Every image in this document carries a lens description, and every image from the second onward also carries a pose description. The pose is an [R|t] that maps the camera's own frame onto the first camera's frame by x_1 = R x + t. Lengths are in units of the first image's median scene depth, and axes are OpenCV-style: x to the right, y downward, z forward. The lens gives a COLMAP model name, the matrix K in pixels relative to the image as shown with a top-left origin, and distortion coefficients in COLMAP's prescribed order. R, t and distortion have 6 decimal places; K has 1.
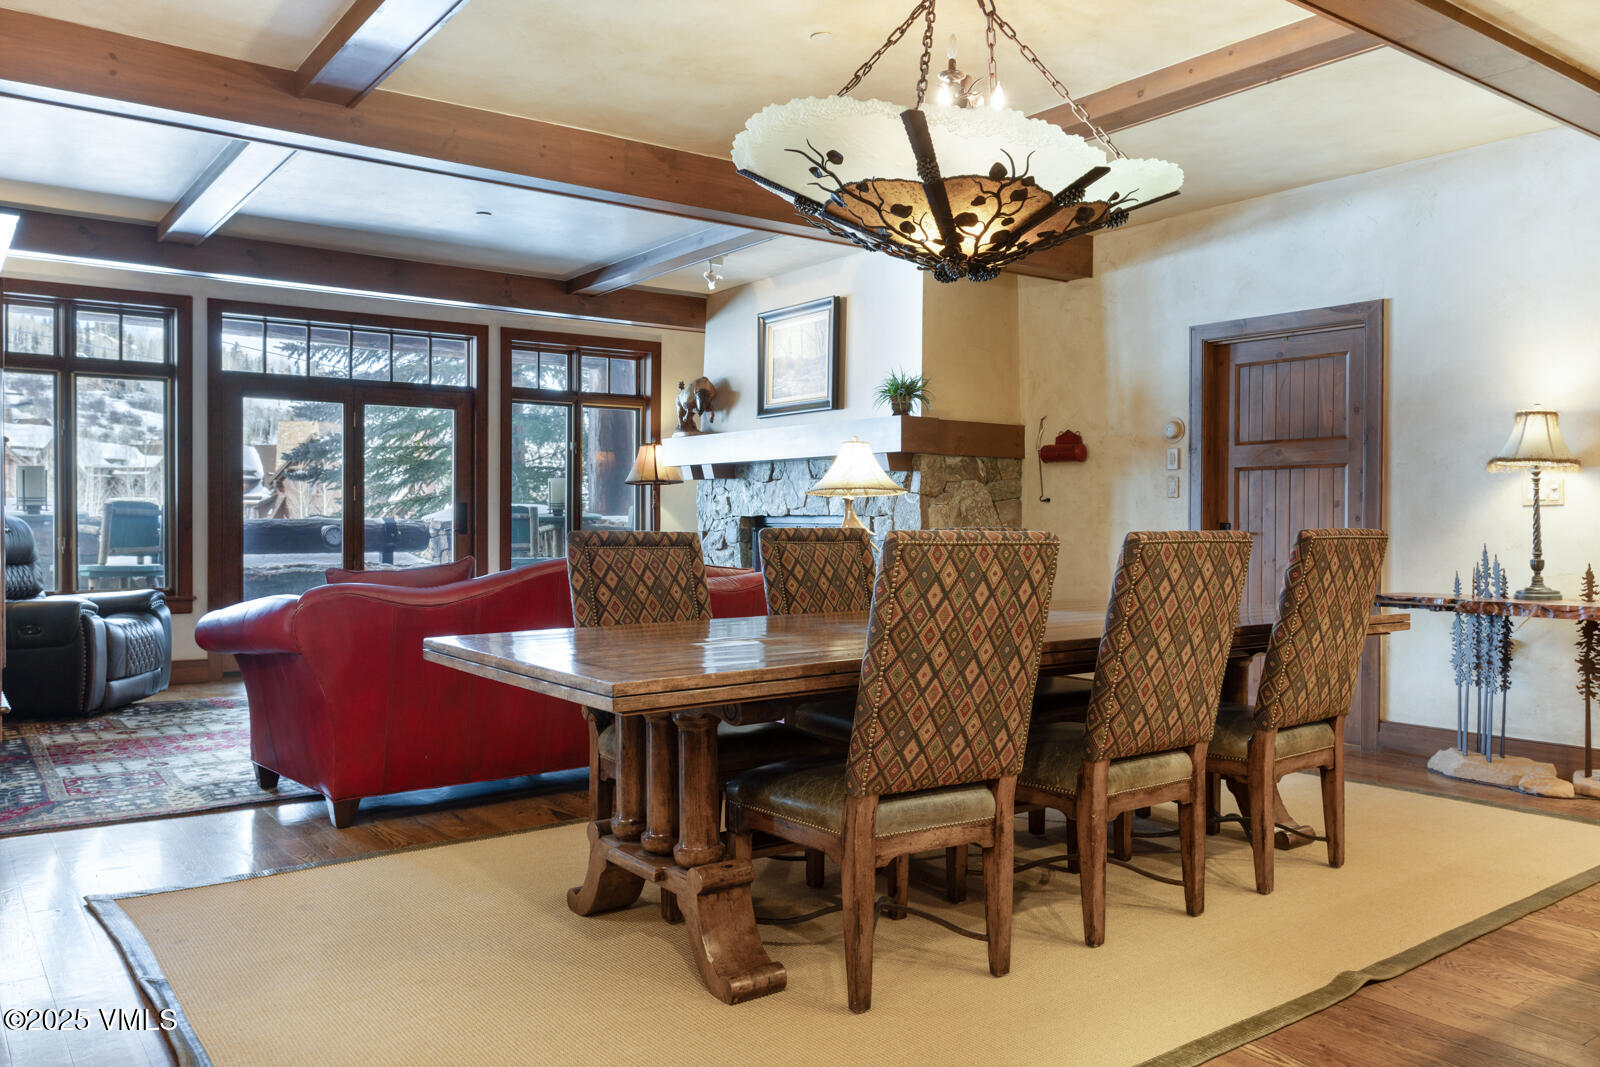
lens RADIAL K [[1231.0, 0, 784.8], [0, 1231.0, 538.1], [0, 0, 1]] dist [0.024731, -0.032743]
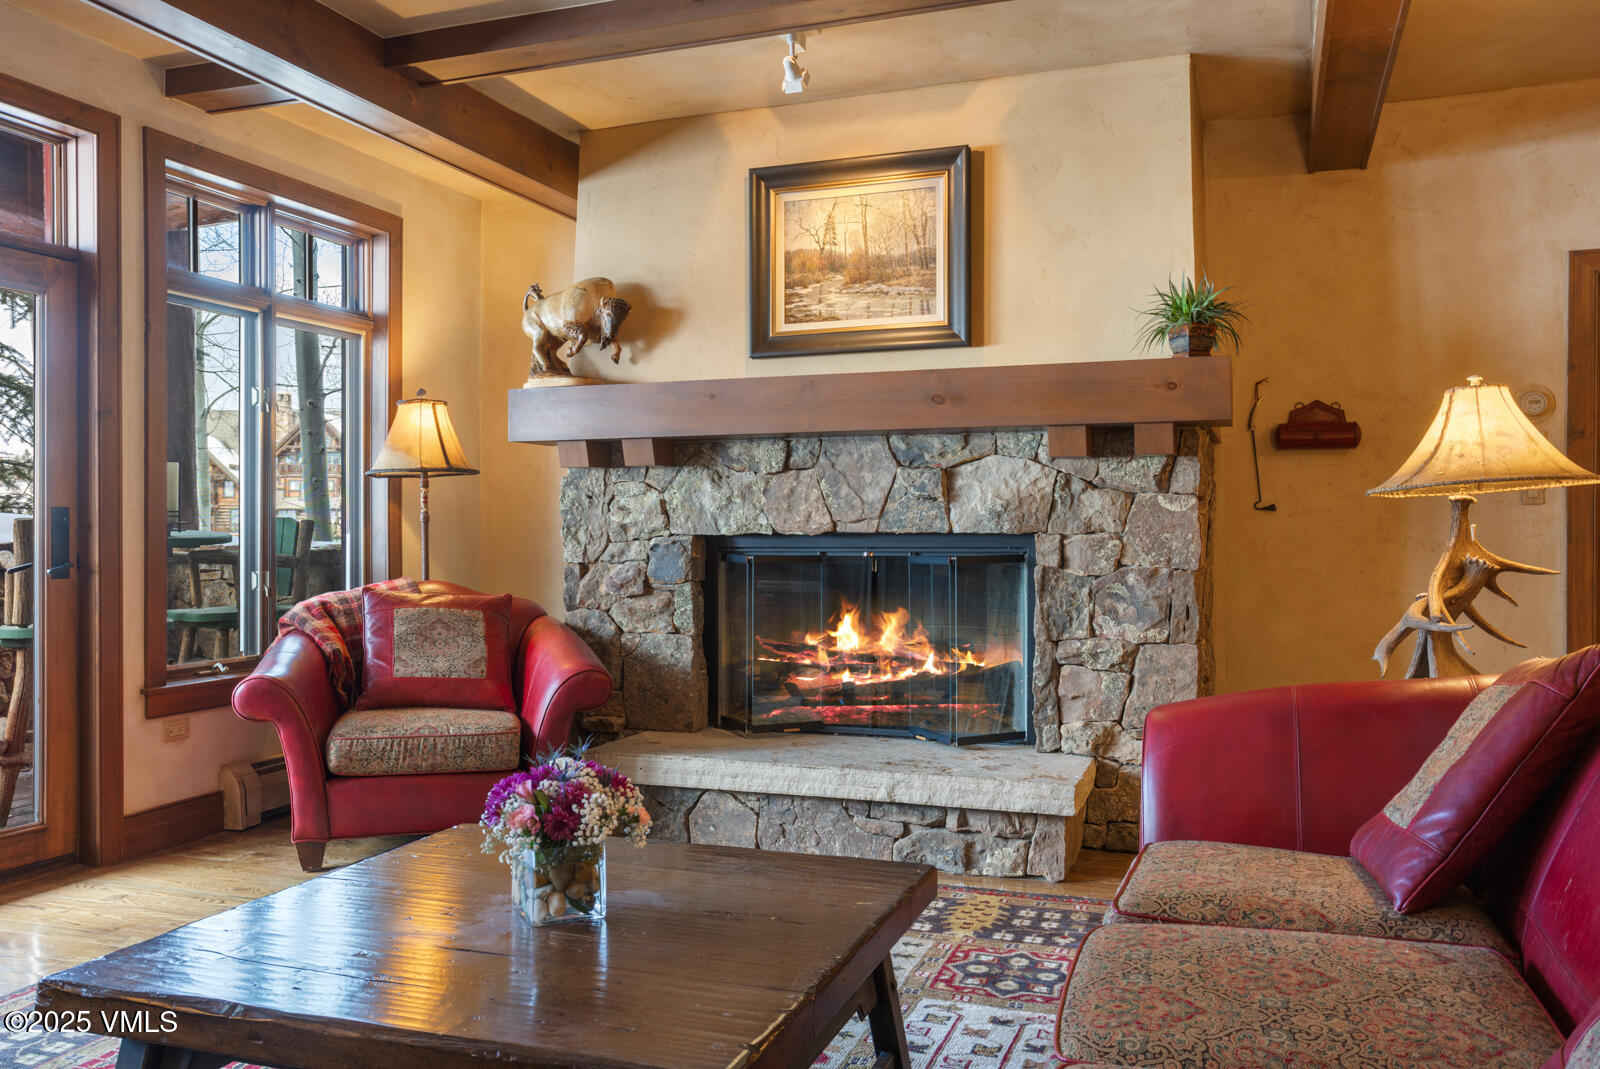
lens RADIAL K [[1286.3, 0, 780.7], [0, 1286.3, 547.5], [0, 0, 1]] dist [0.019220, 0.018510]
pose [[0.824573, -0.009013, 0.565683, -0.343248], [0.013994, 0.999892, -0.004468, -0.009395], [-0.565582, 0.011601, 0.824610, 0.521887]]
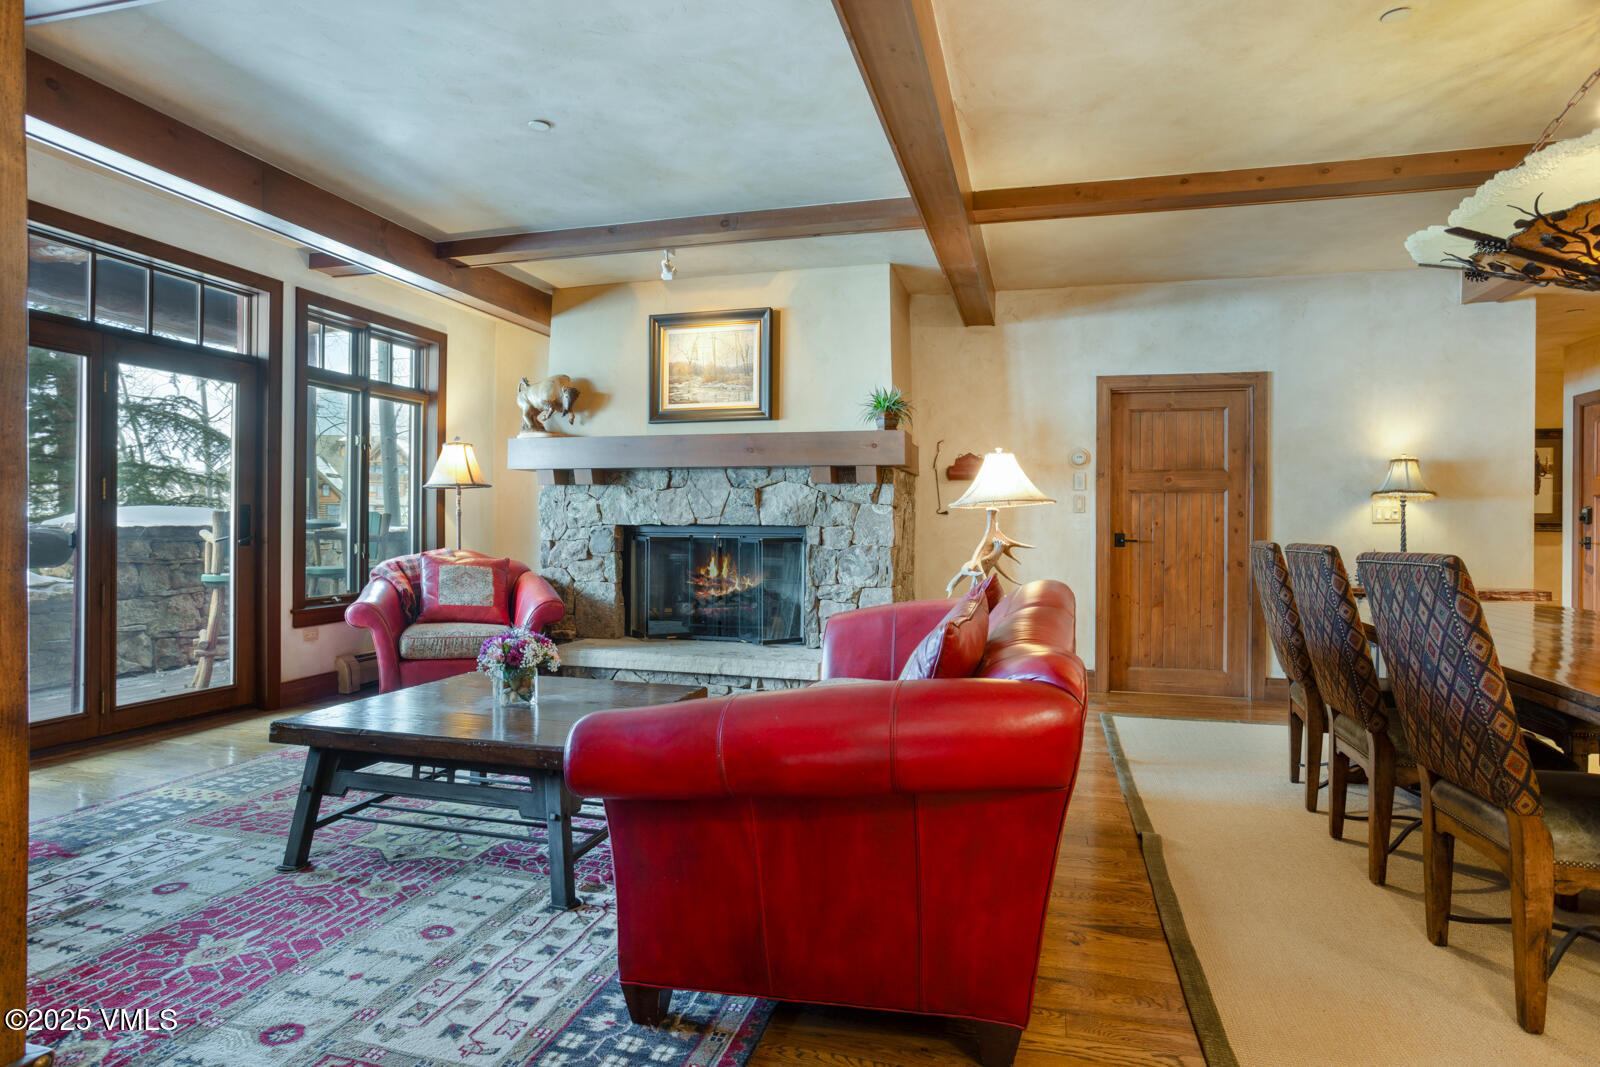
lens RADIAL K [[900.1, 0, 789.3], [0, 900.1, 543.5], [0, 0, 1]] dist [-0.025821, 0.002663]
pose [[0.779146, -0.006093, 0.626812, -0.383050], [0.004651, 0.999981, 0.003939, -0.005525], [-0.626825, -0.000154, 0.779160, 0.386637]]
